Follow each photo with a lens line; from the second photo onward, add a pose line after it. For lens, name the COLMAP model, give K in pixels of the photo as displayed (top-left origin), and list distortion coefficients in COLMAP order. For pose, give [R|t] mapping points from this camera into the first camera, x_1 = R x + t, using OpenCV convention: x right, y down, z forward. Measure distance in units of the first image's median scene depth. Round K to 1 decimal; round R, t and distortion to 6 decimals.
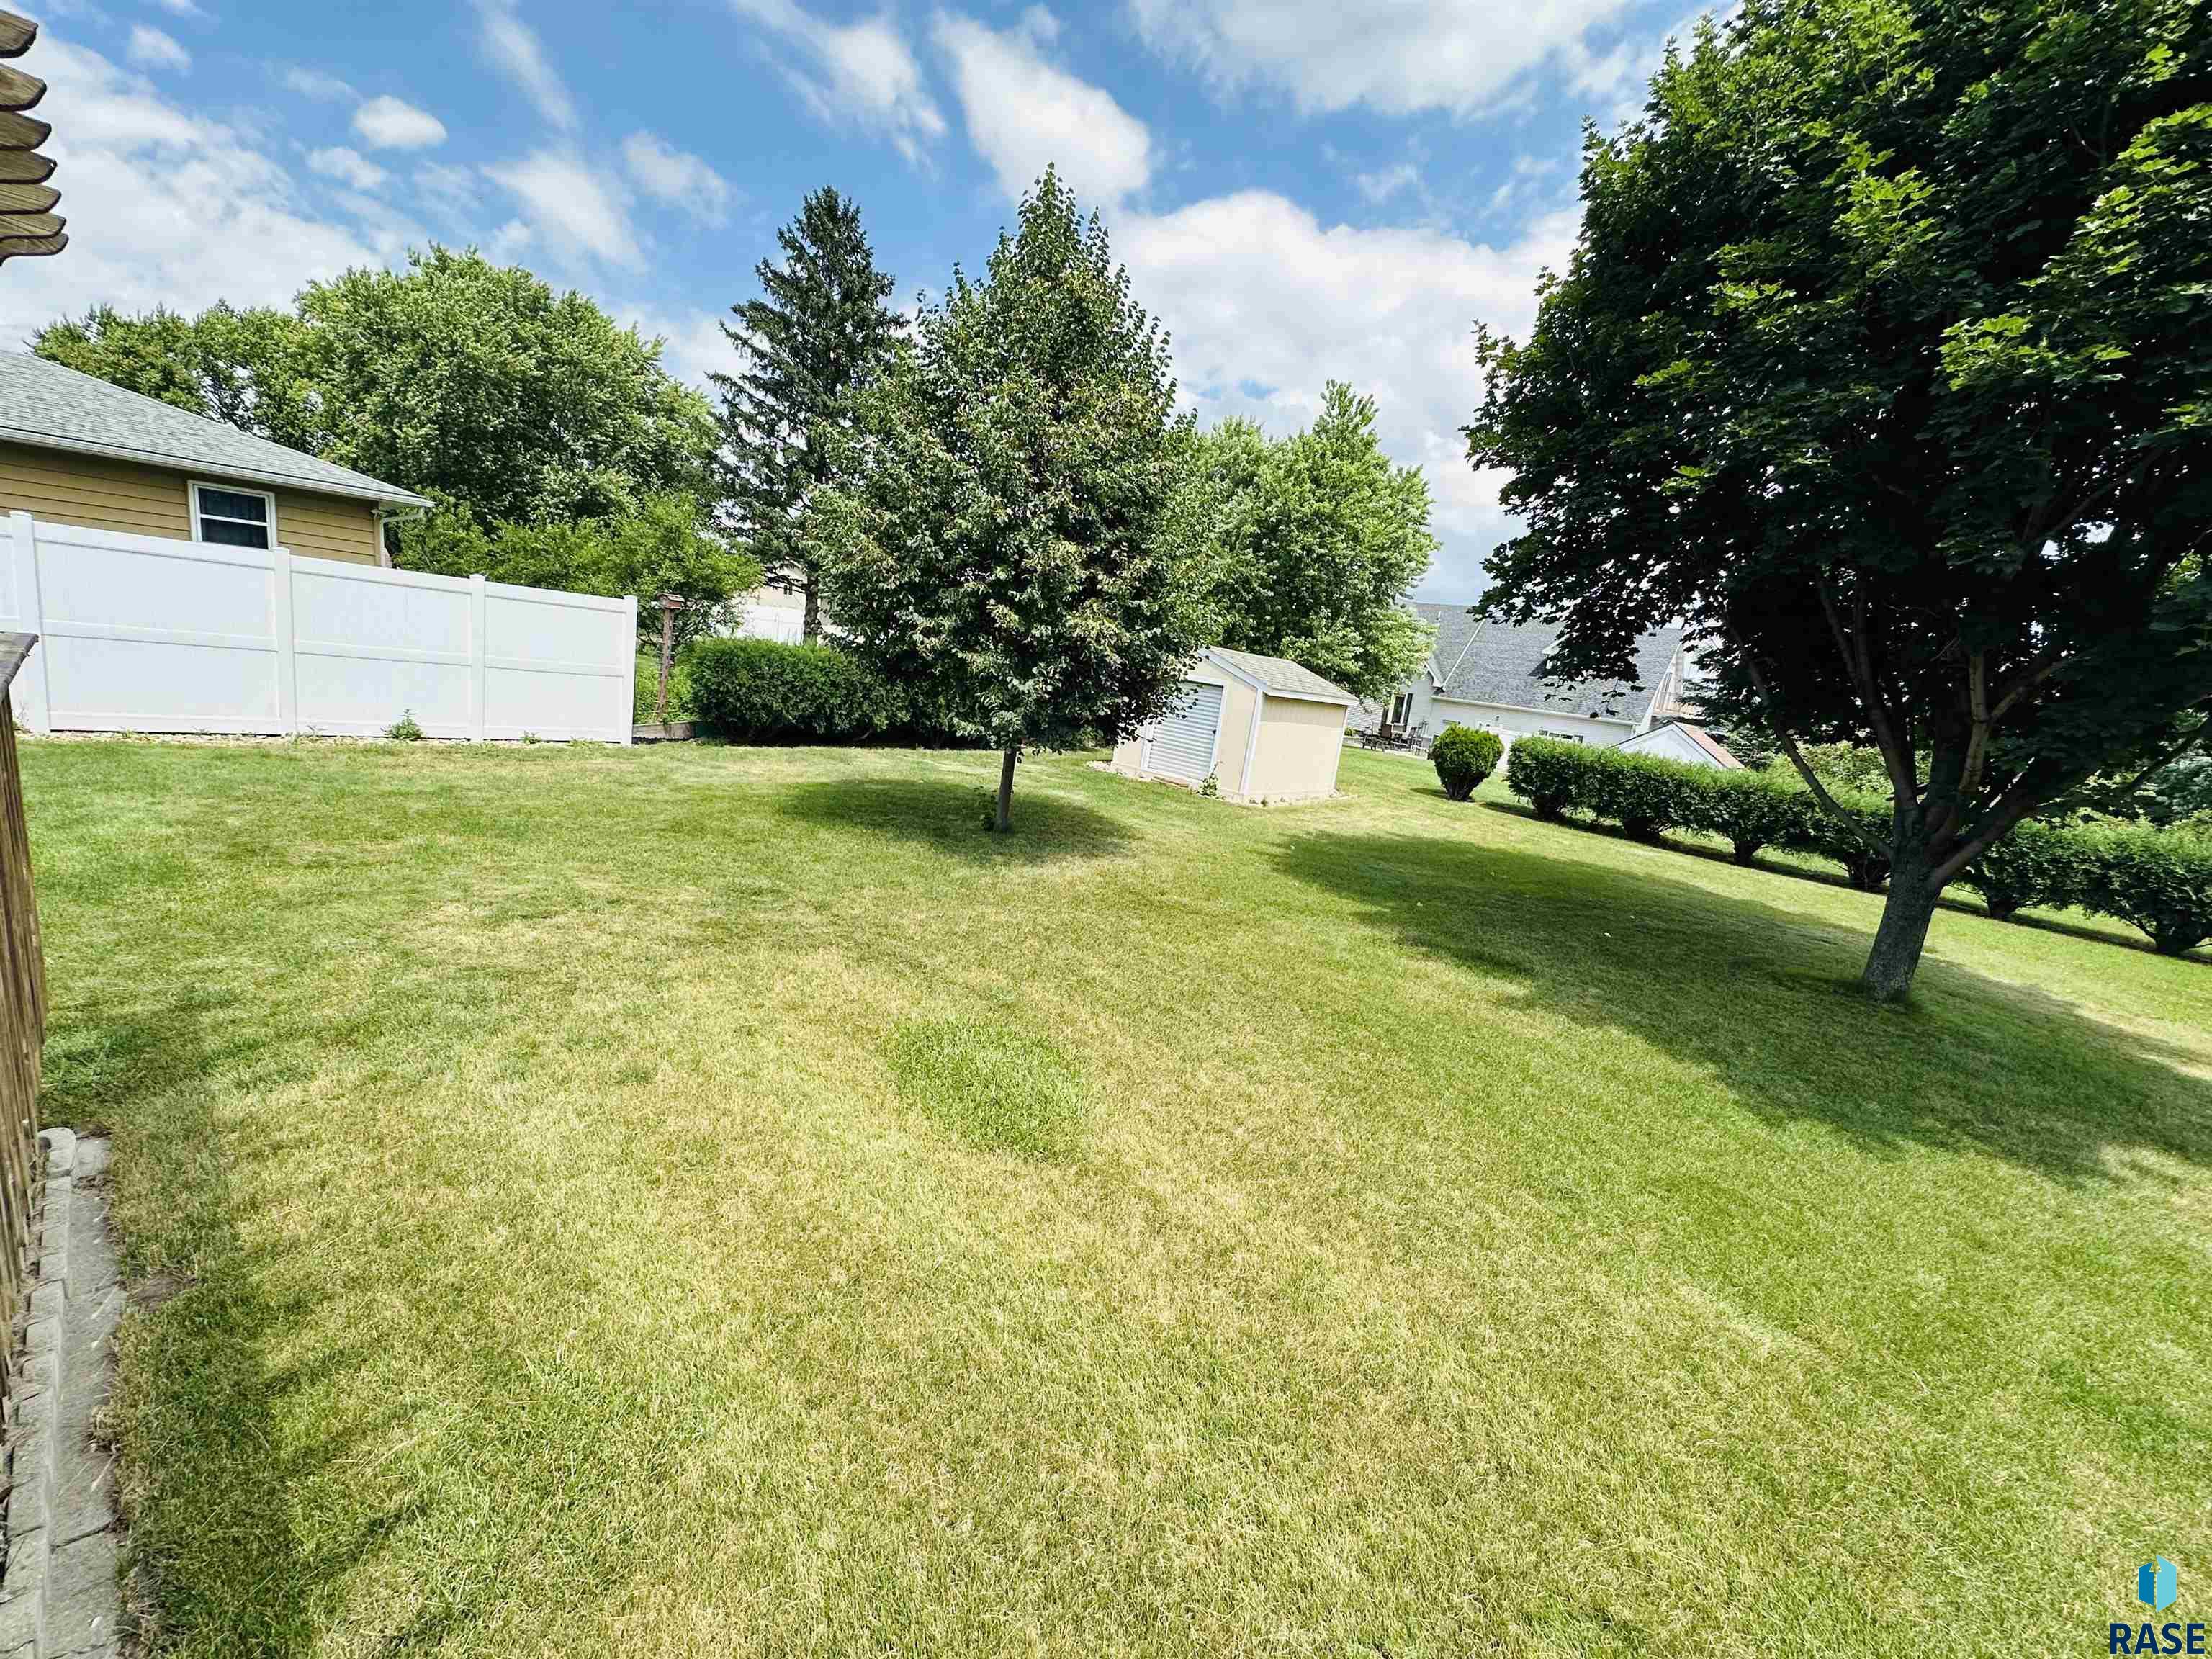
lens RADIAL K [[875.8, 0, 1113.8], [0, 875.8, 819.9], [0, 0, 1]] dist [-0.001826, 0.000326]
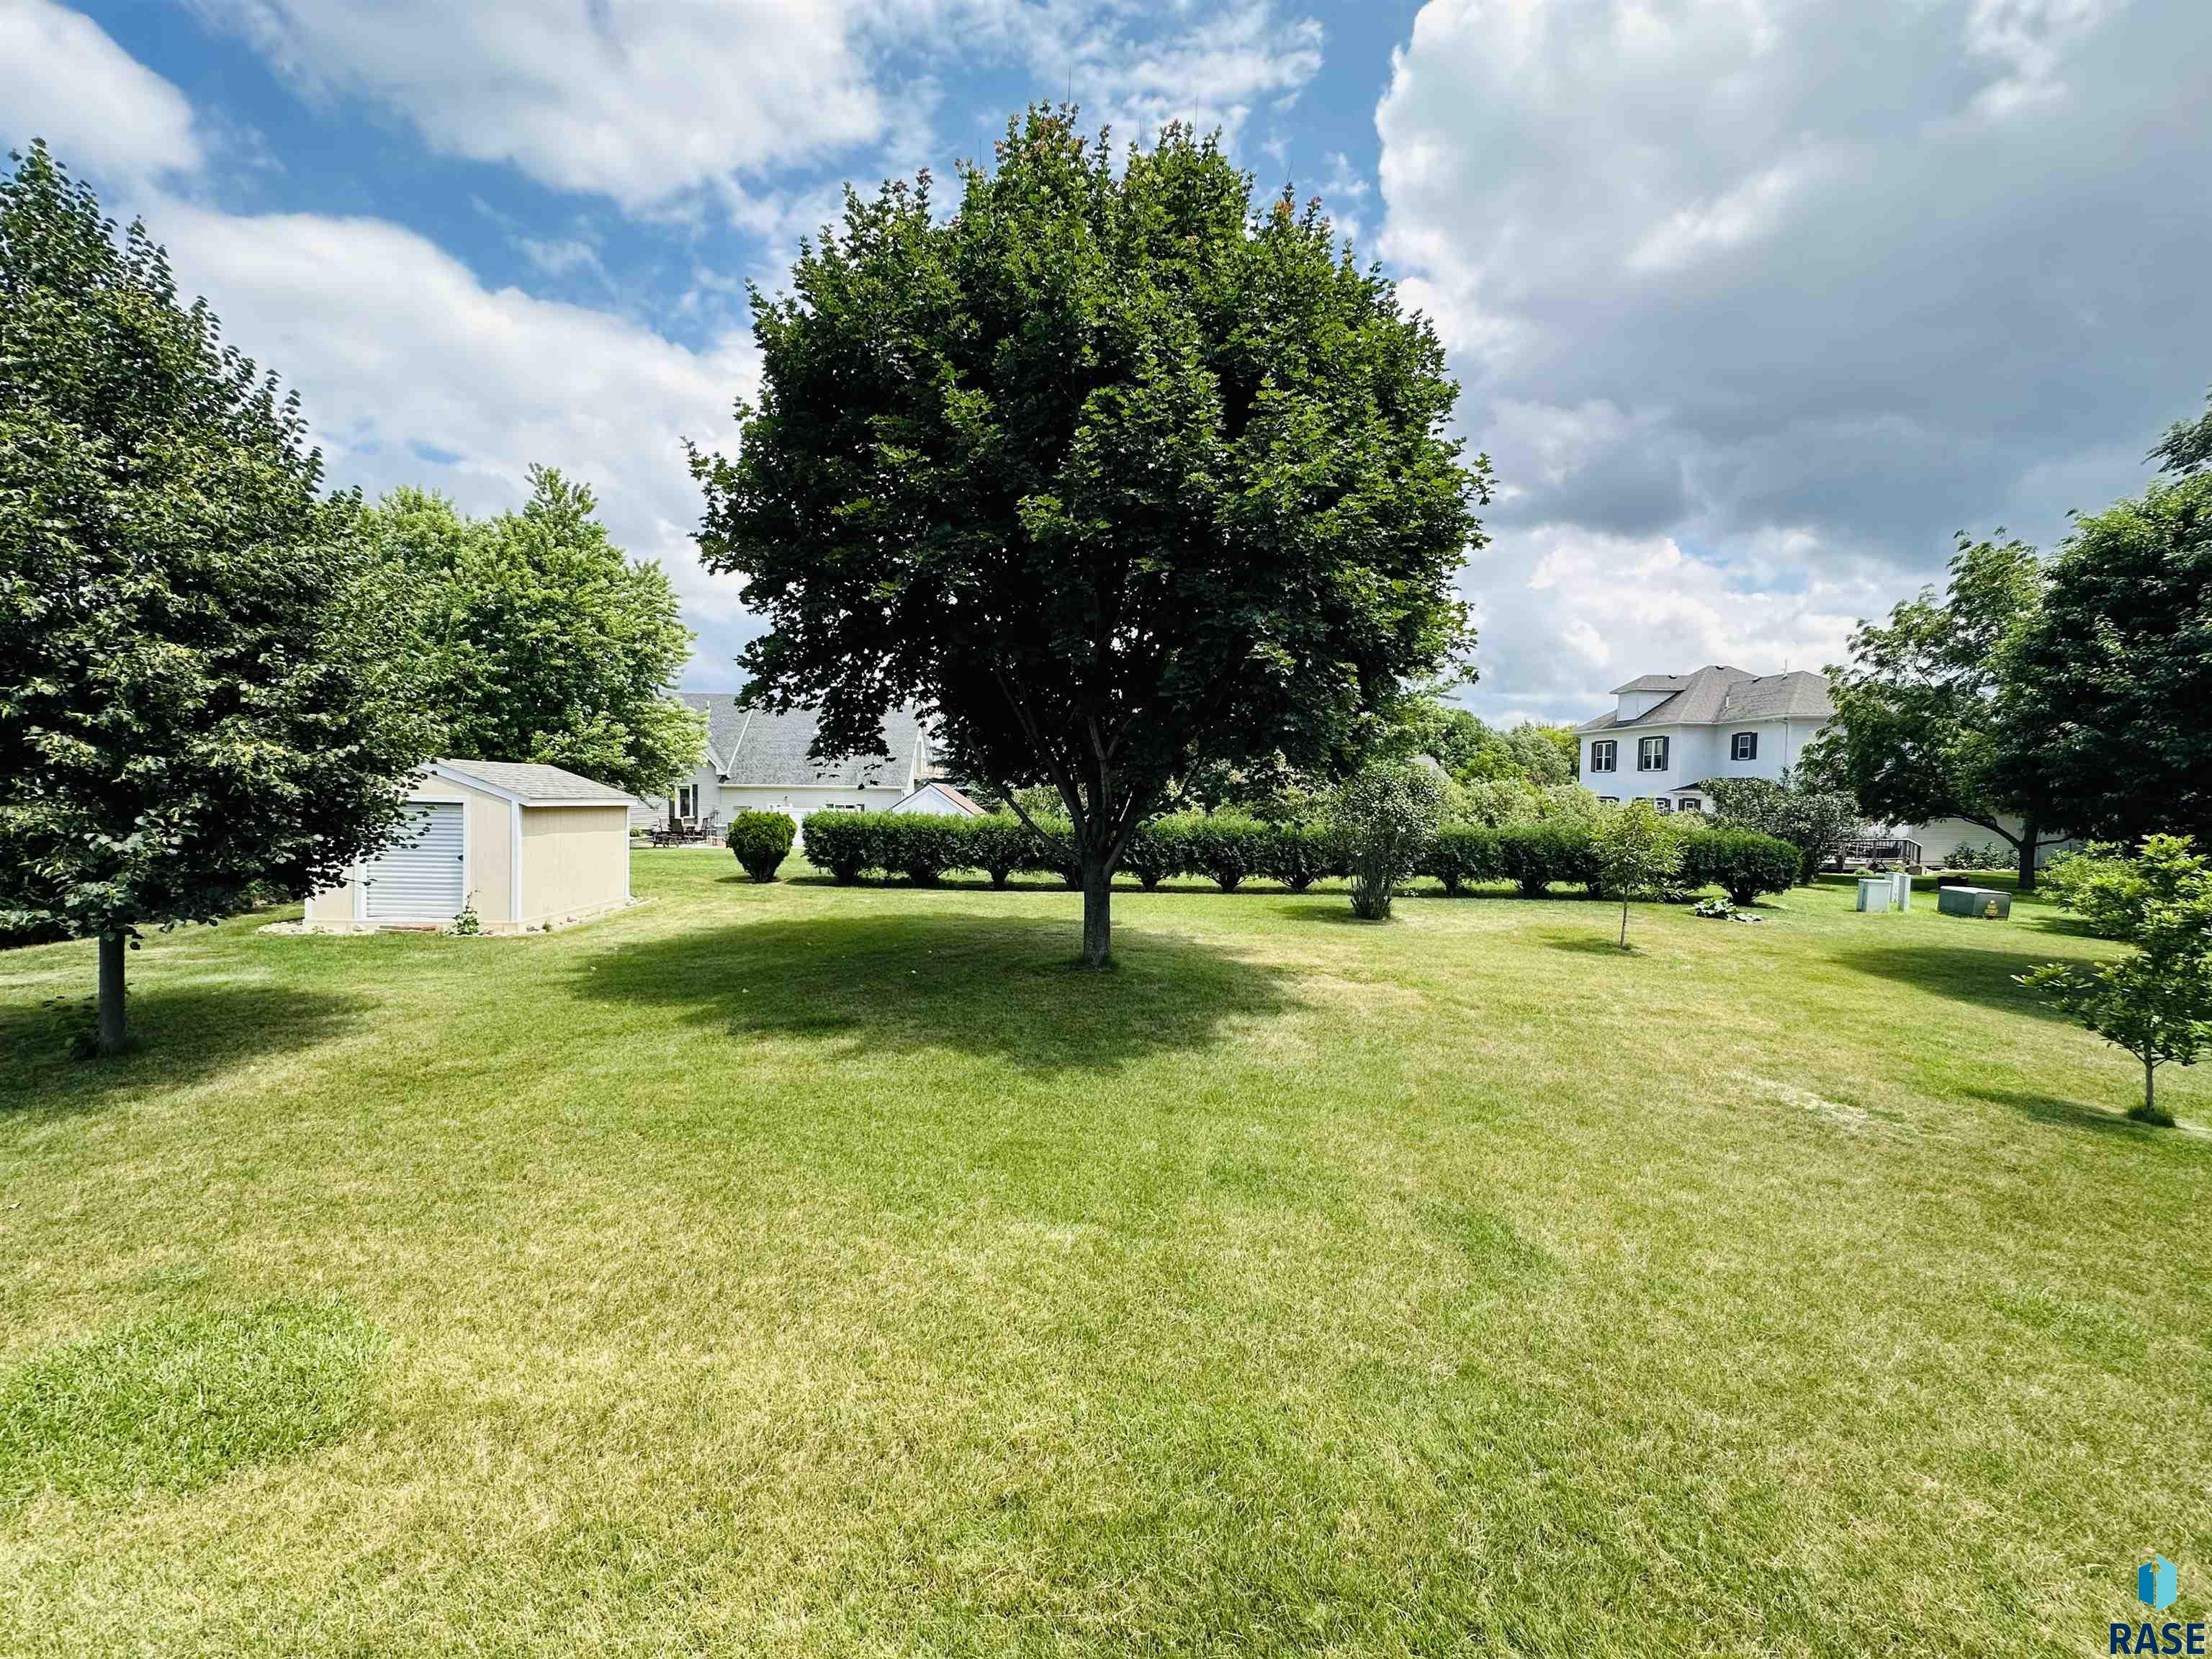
lens RADIAL K [[880.9, 0, 1104.7], [0, 880.9, 833.0], [0, 0, 1]] dist [-0.003452, 0.000280]
pose [[0.720029, -0.152678, 0.676939, -0.012380], [0.205938, 0.978564, 0.001660, 0.002918], [-0.662682, 0.138213, 0.736037, -0.052240]]
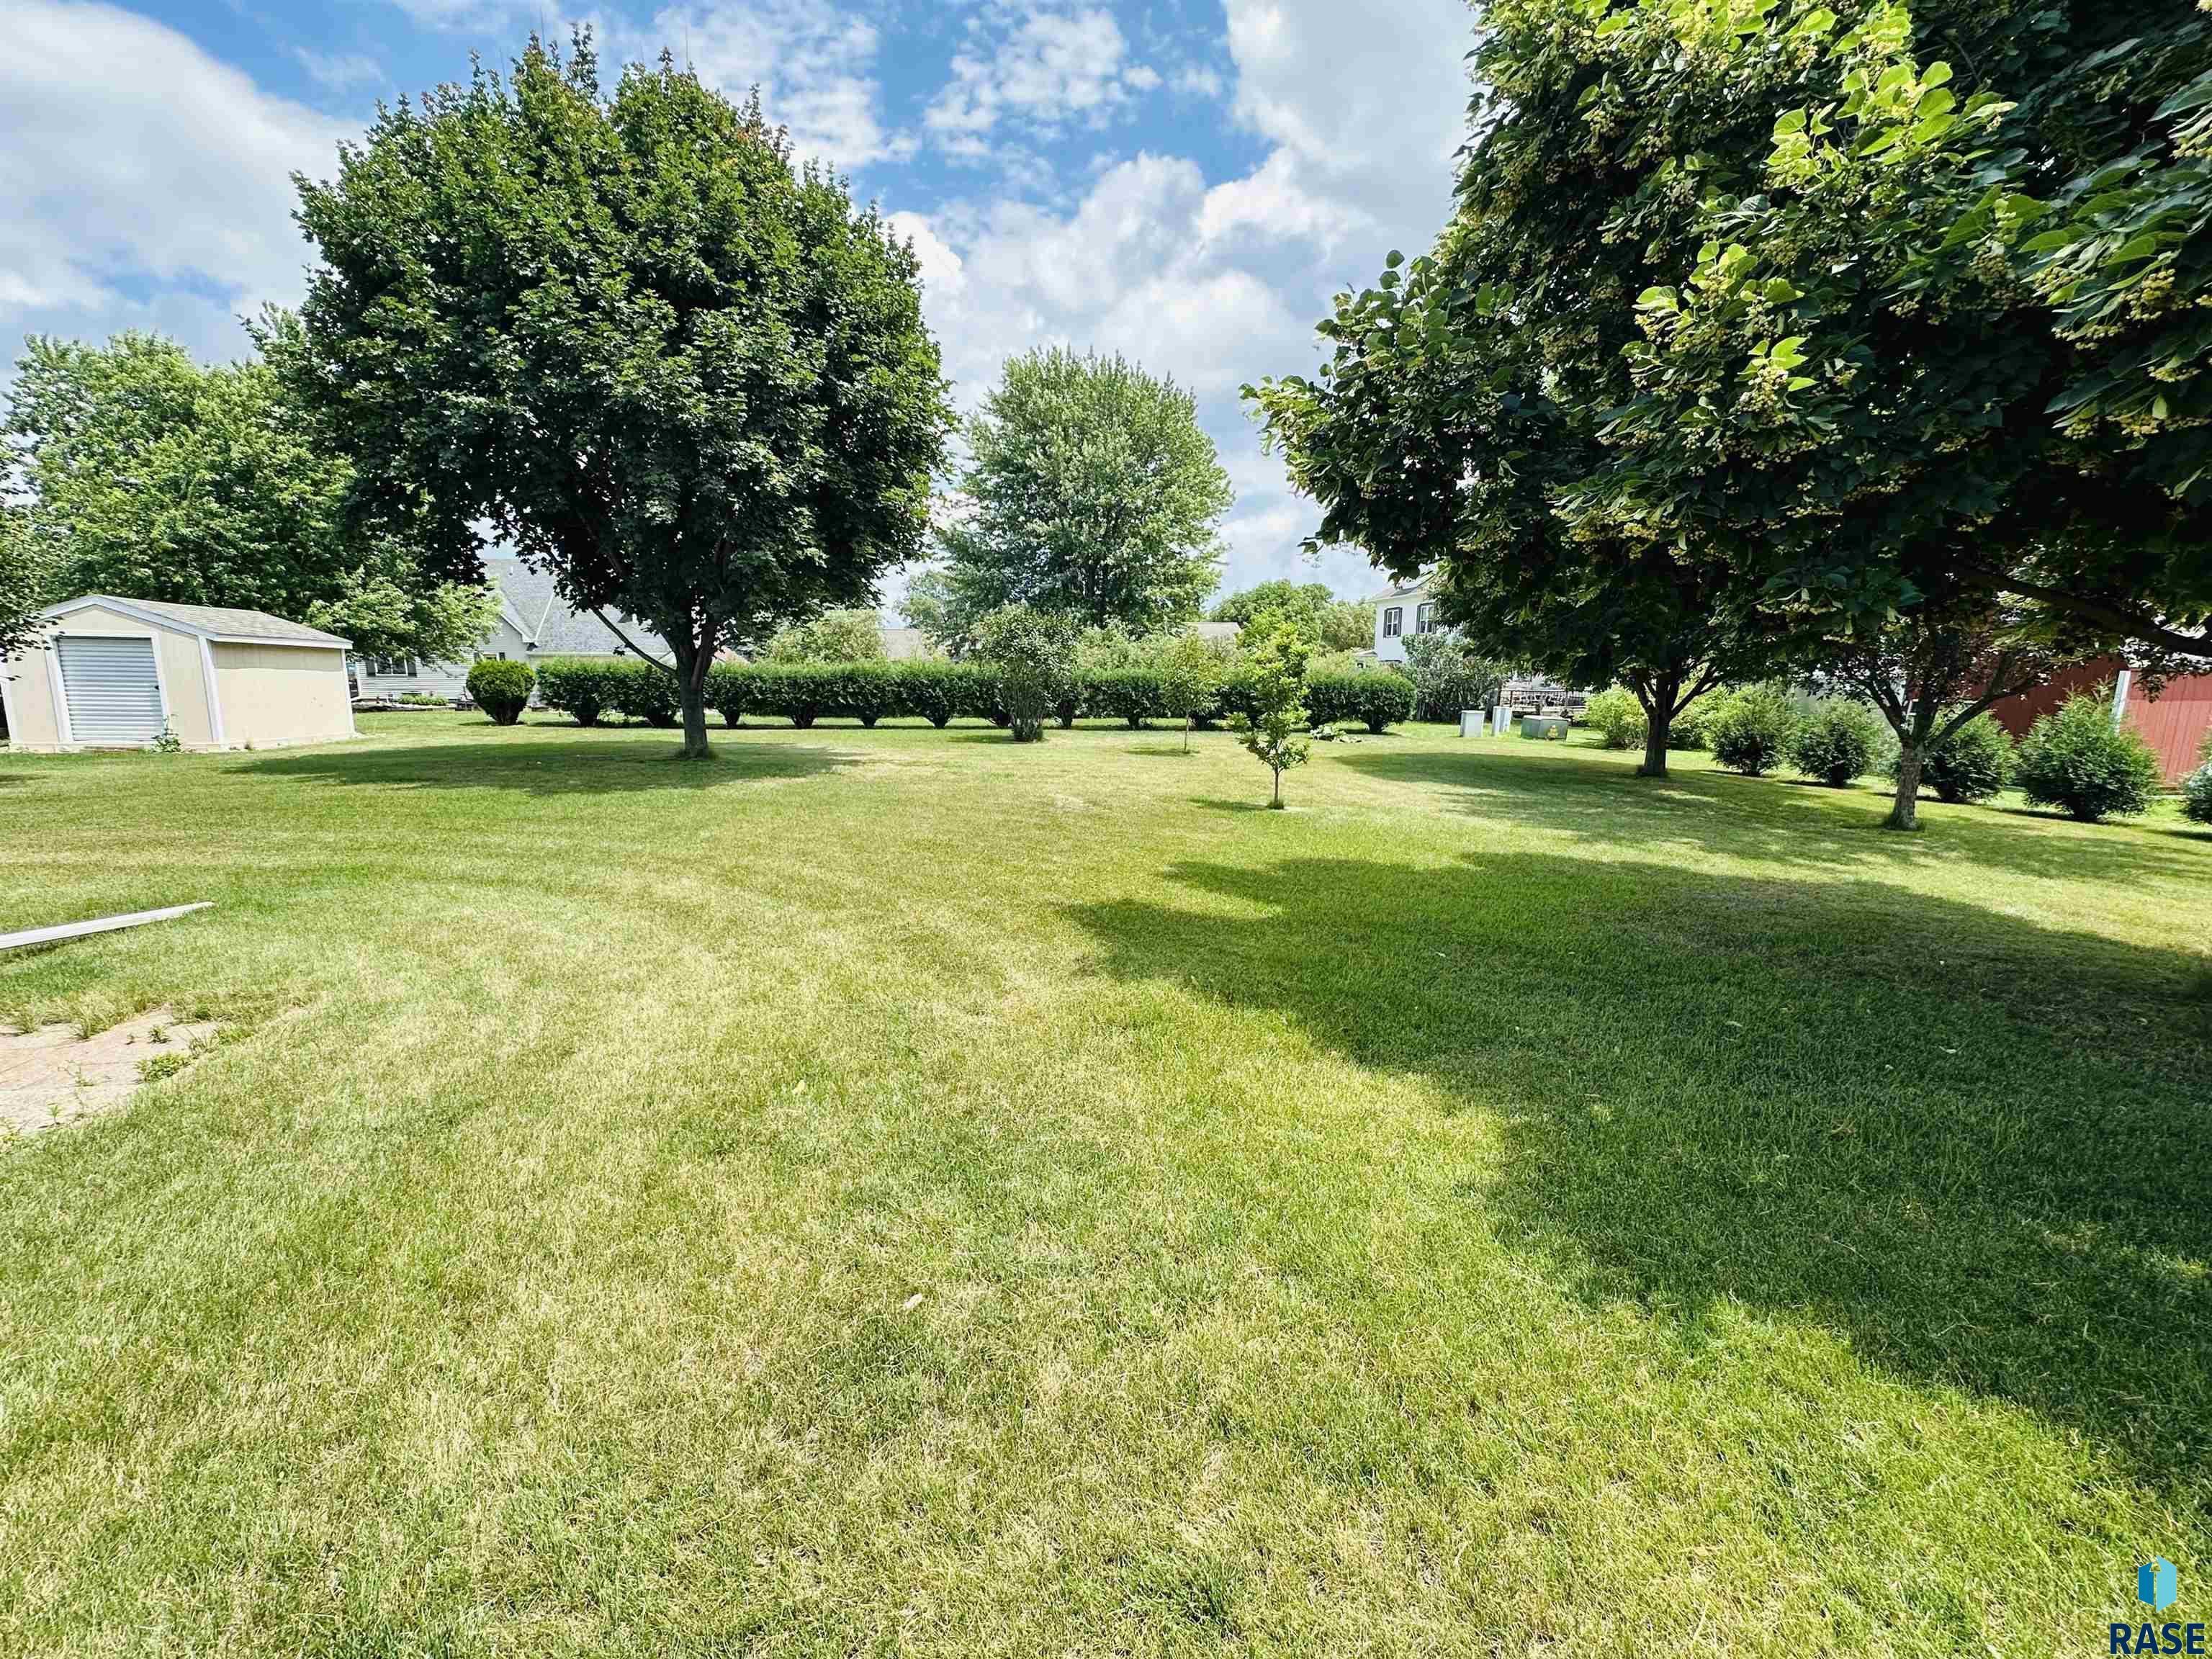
lens RADIAL K [[880.9, 0, 1104.7], [0, 880.9, 833.0], [0, 0, 1]] dist [-0.003452, 0.000280]
pose [[0.642725, -0.260235, 0.720543, 0.088328], [0.217363, 0.963832, 0.154214, 0.235398], [-0.734614, 0.057502, 0.676044, -0.719284]]
